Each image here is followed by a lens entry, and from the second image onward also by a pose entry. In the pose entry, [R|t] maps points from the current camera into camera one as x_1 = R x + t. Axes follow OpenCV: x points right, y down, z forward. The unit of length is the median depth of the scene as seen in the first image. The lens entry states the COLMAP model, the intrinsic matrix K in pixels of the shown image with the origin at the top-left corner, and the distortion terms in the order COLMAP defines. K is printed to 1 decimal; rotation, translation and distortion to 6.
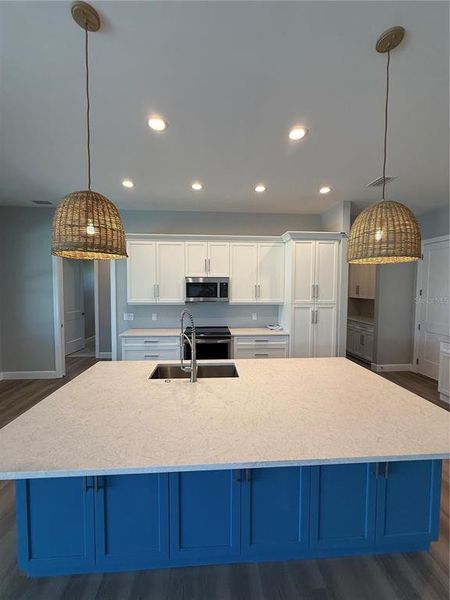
lens RADIAL K [[238.9, 0, 223.6], [0, 238.9, 299.0], [0, 0, 1]] dist [-0.001896, 0.000384]
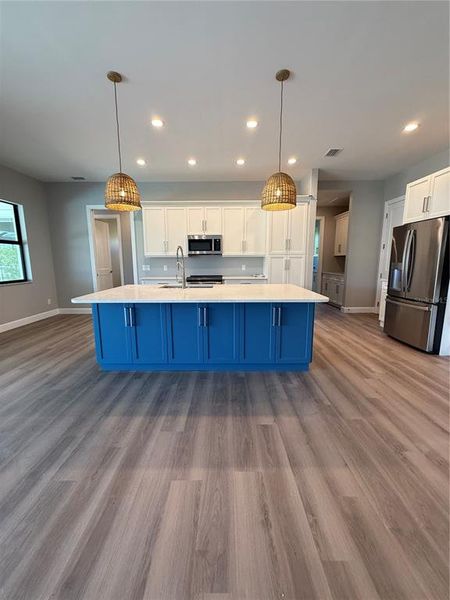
lens RADIAL K [[238.9, 0, 223.7], [0, 238.9, 298.6], [0, 0, 1]] dist [-0.001896, 0.000384]
pose [[0.997287, 0.003175, -0.073542, 0.131499], [0.004687, 0.994304, 0.106483, 0.113490], [0.073461, -0.106538, 0.991591, -0.305181]]
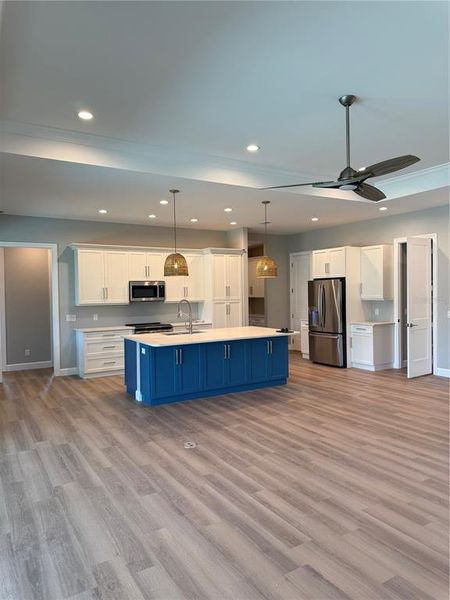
lens RADIAL K [[421.9, 0, 229.3], [0, 421.9, 297.9], [0, 0, 1]] dist [0.037967, -0.041907]
pose [[0.883569, -0.025674, 0.467596, -0.715861], [0.043776, 0.998652, -0.027886, 0.073780], [-0.466250, 0.045108, 0.883502, -1.102871]]
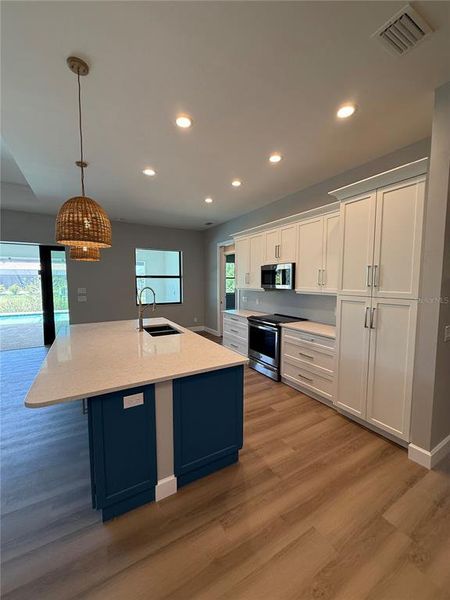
lens RADIAL K [[238.9, 0, 223.8], [0, 238.9, 298.9], [0, 0, 1]] dist [-0.001896, 0.000384]
pose [[0.441894, 0.066720, -0.894583, 0.729917], [-0.043808, 0.997646, 0.052767, 0.009449], [0.895997, 0.015872, 0.443776, 0.374732]]
